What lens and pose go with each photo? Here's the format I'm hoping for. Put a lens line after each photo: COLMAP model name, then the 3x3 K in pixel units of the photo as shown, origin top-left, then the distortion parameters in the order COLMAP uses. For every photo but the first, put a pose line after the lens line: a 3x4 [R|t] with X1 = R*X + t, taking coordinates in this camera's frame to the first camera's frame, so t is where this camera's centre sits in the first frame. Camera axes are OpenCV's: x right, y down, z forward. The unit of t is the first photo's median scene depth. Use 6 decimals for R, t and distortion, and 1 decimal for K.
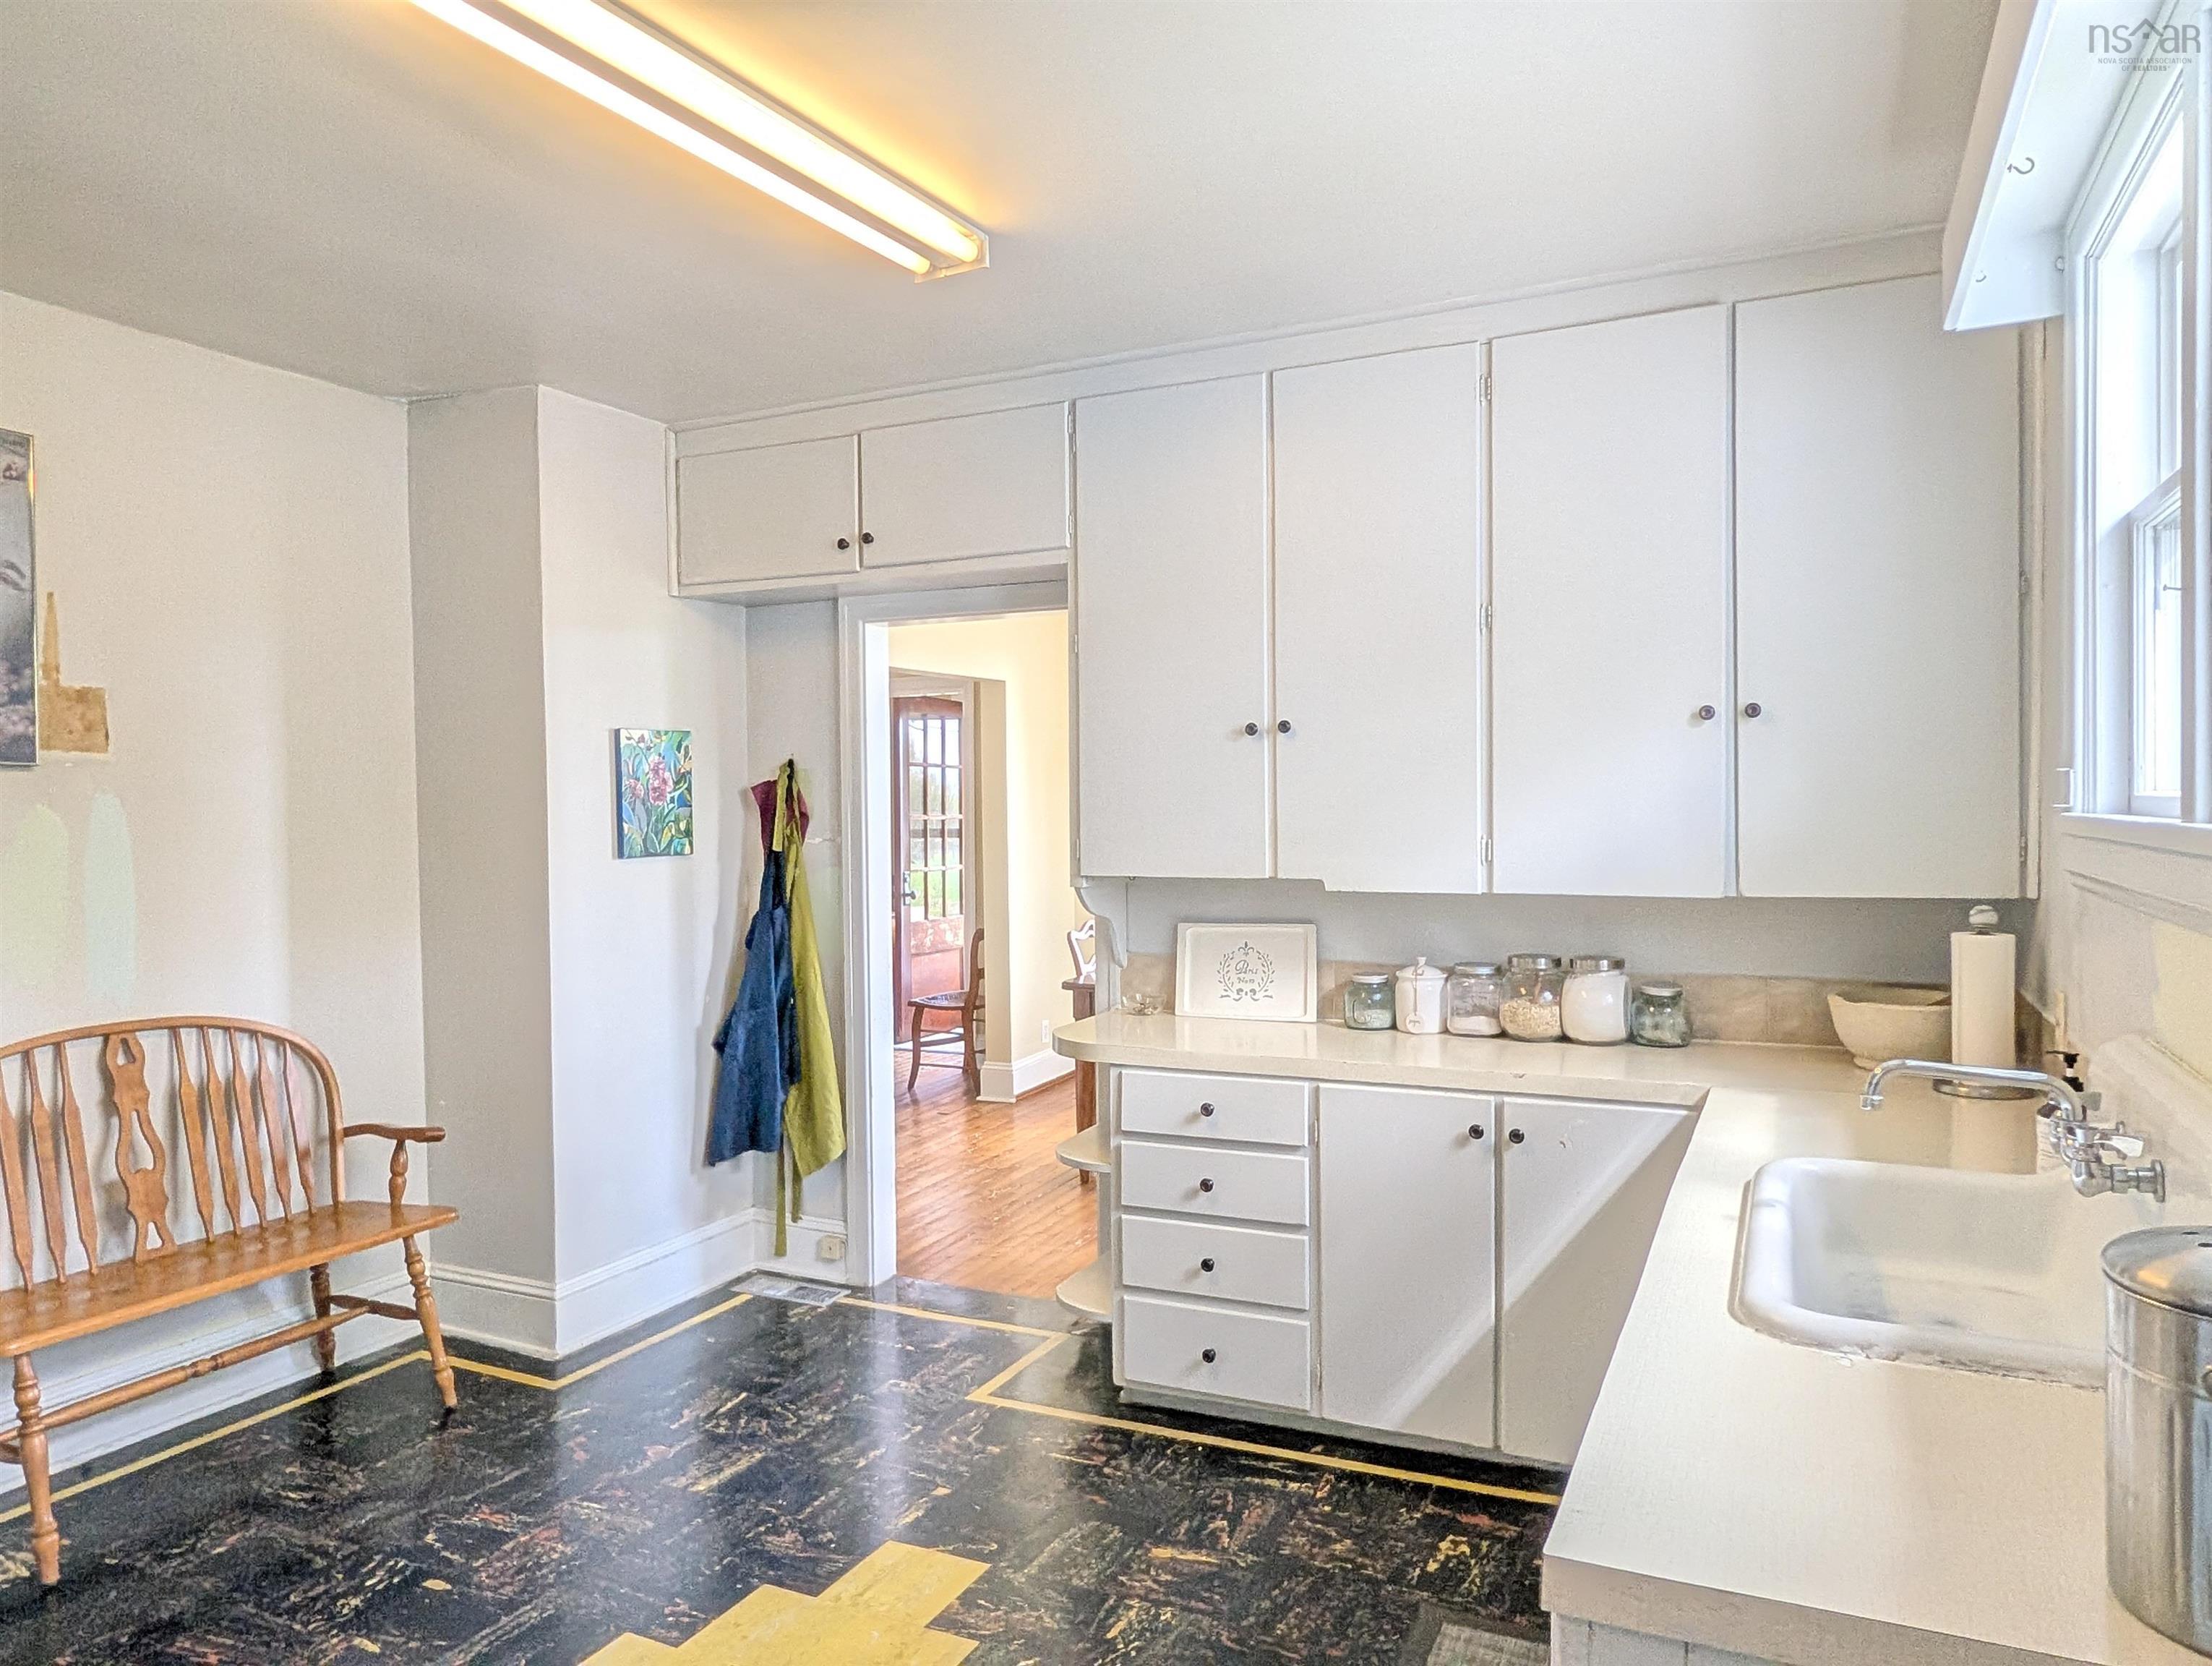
lens RADIAL K [[1462.4, 0, 1105.5], [0, 1462.4, 845.0], [0, 0, 1]] dist [0.001372, 0.002924]
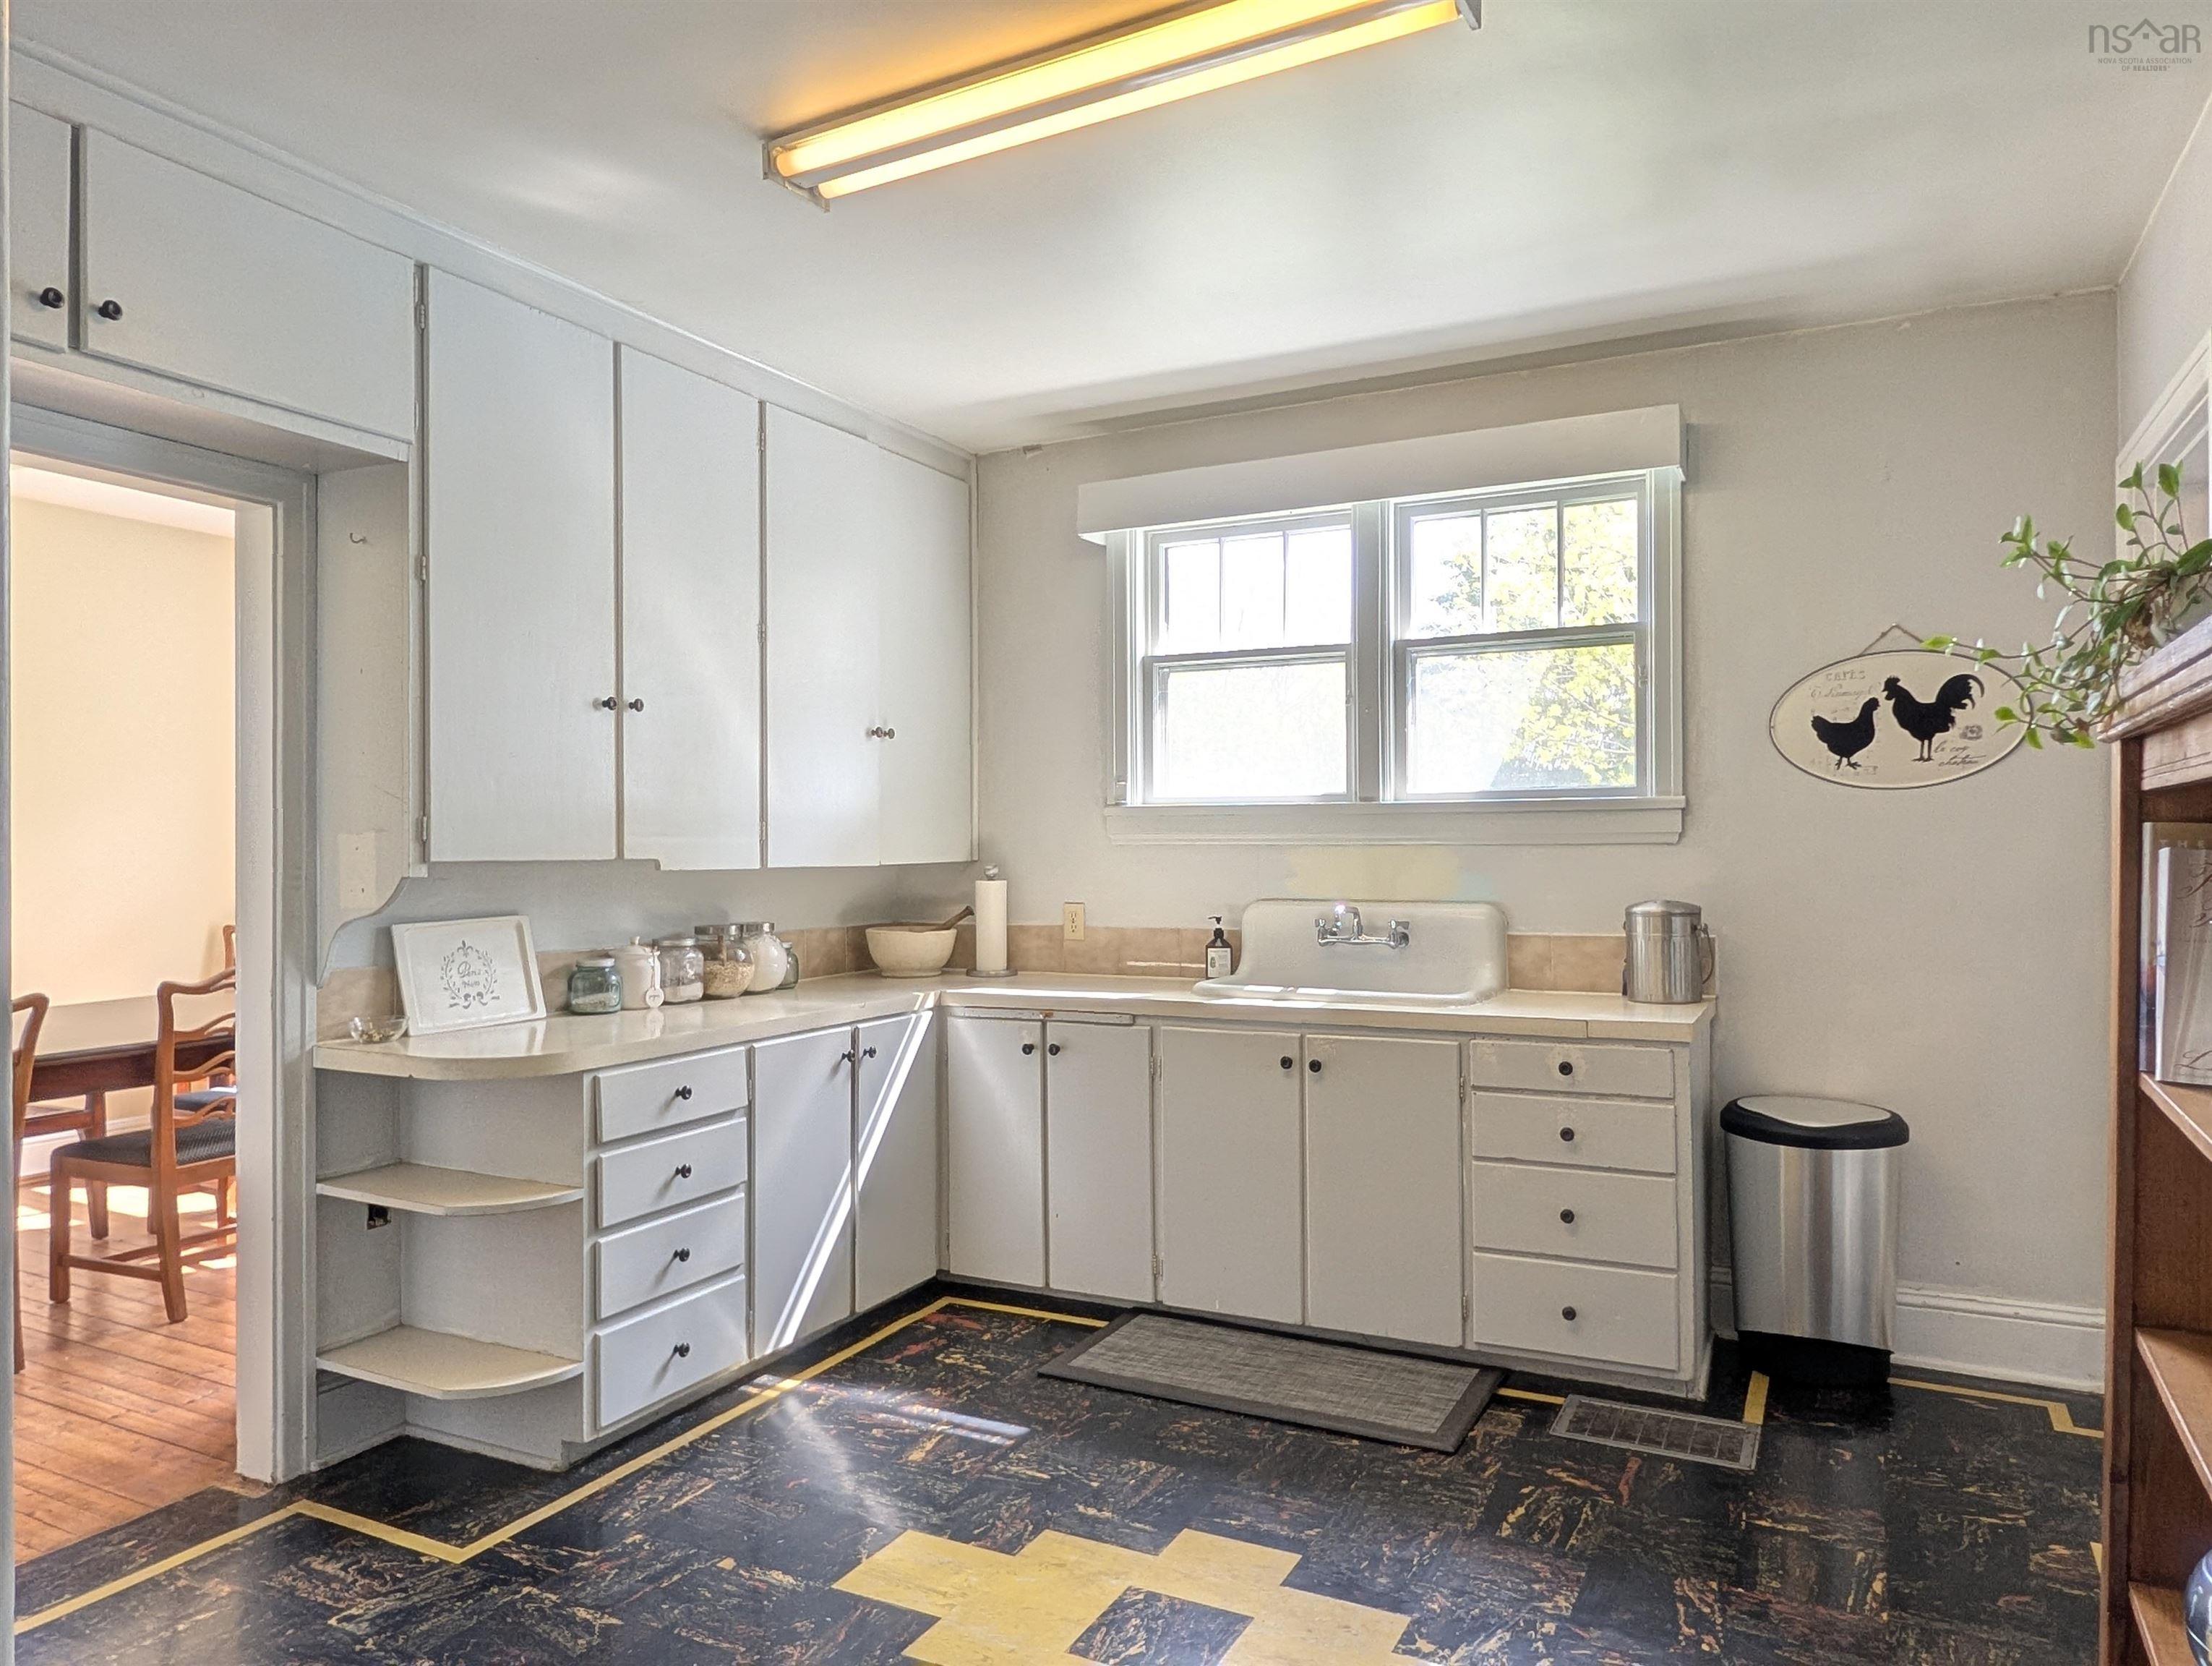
lens RADIAL K [[1462.4, 0, 1094.8], [0, 1462.4, 845.4], [0, 0, 1]] dist [0.001372, 0.002924]
pose [[0.028722, 0.012072, 0.999515, -0.852280], [0.032591, 0.999384, -0.013007, 0.036841], [-0.999056, 0.032949, 0.028311, 0.661176]]
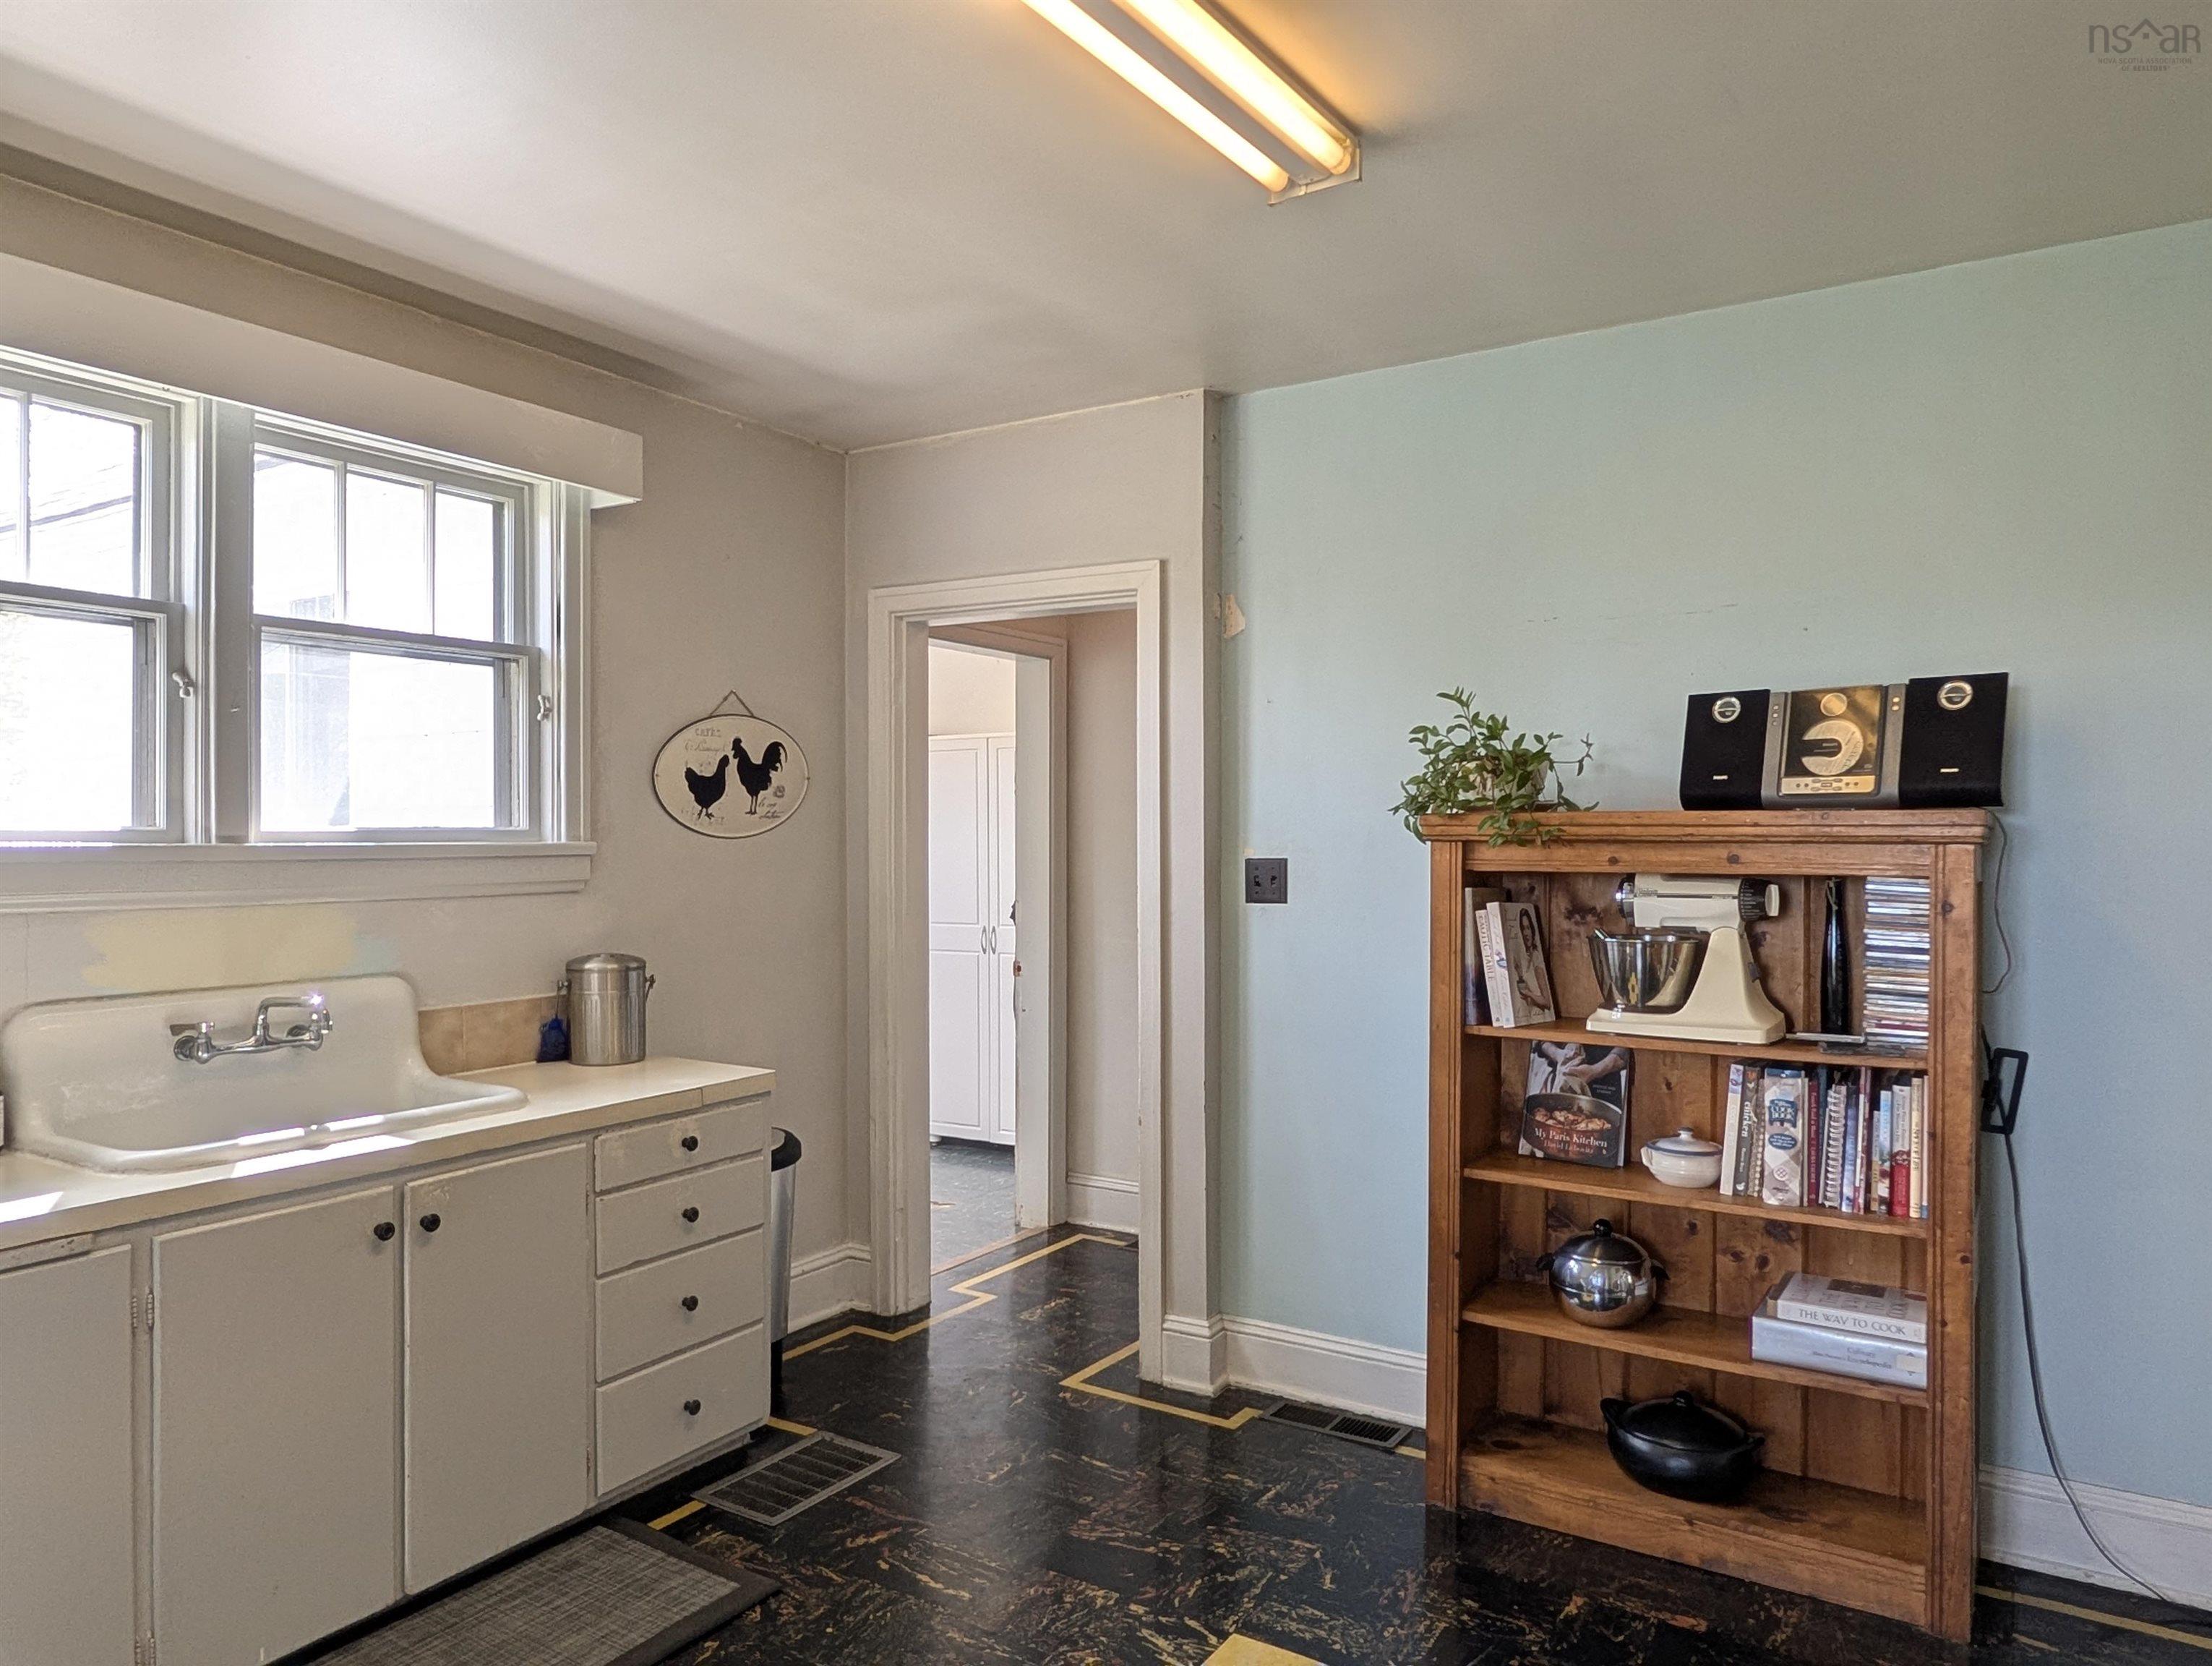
lens RADIAL K [[1462.4, 0, 1109.7], [0, 1462.4, 844.4], [0, 0, 1]] dist [0.001372, 0.002924]
pose [[-0.992629, 0.012900, 0.120502, -0.247396], [0.017049, 0.999295, 0.033462, -0.025537], [-0.119985, 0.035269, -0.992149, 1.223096]]
